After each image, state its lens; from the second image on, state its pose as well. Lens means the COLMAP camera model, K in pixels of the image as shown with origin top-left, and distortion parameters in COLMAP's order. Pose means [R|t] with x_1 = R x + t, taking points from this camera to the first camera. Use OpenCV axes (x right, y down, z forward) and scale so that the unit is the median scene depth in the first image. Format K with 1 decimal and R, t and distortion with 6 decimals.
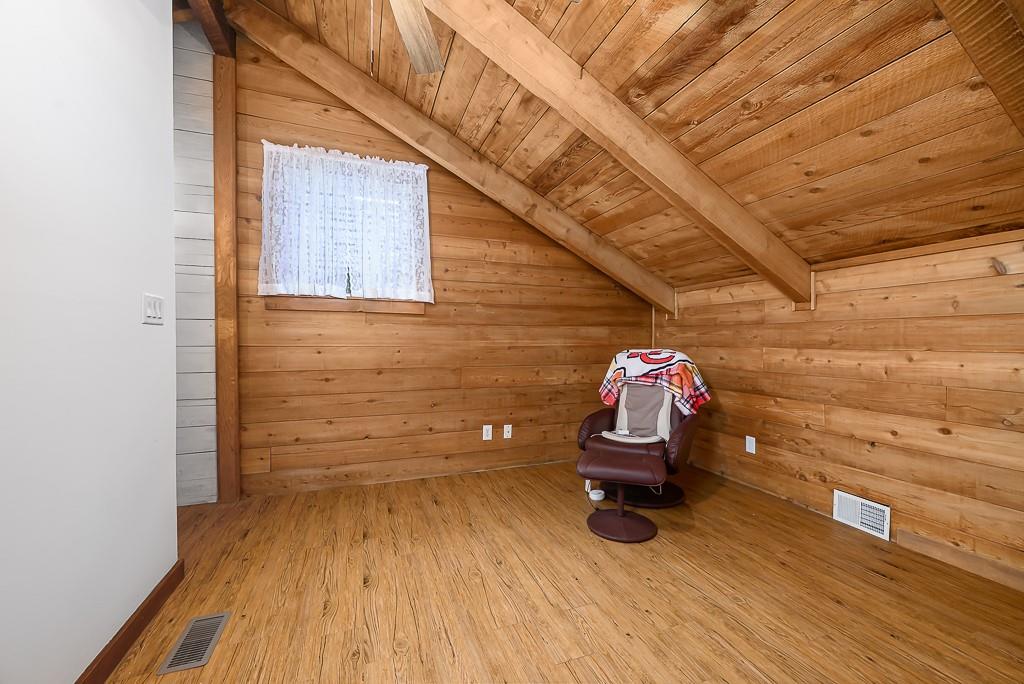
lens RADIAL K [[405.7, 0, 514.8], [0, 405.7, 341.2], [0, 0, 1]] dist [0.000855, 0.000331]
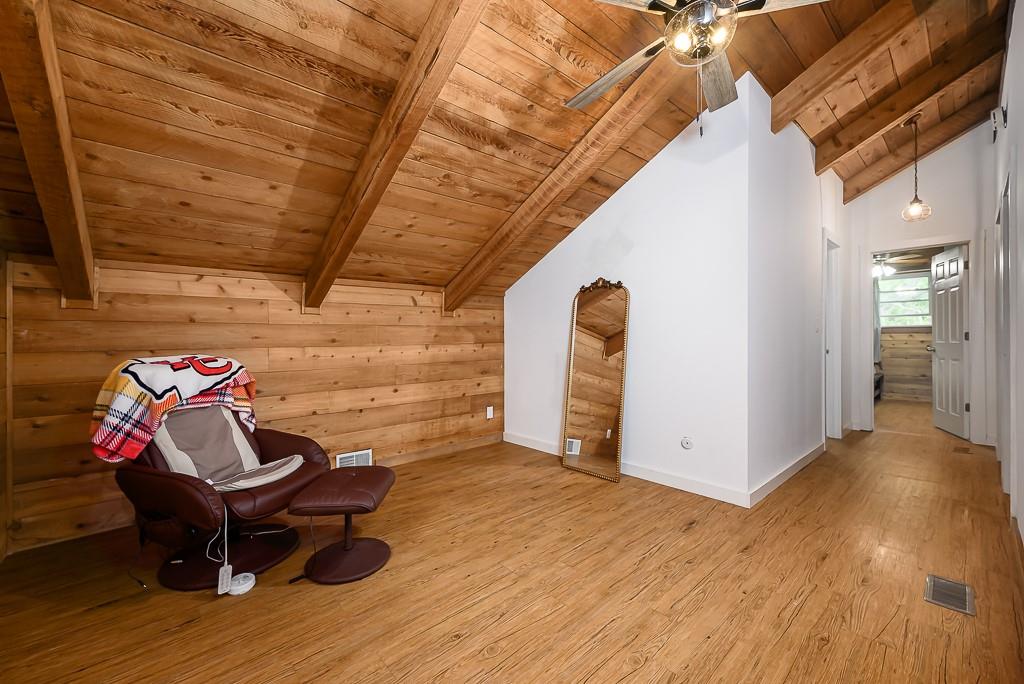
lens RADIAL K [[405.7, 0, 515.0], [0, 405.7, 337.9], [0, 0, 1]] dist [0.000855, 0.000331]
pose [[-0.354679, 0.000801, 0.934988, -0.798806], [0.013612, 0.999898, 0.004307, -0.007460], [-0.934889, 0.014255, -0.354654, 1.191473]]
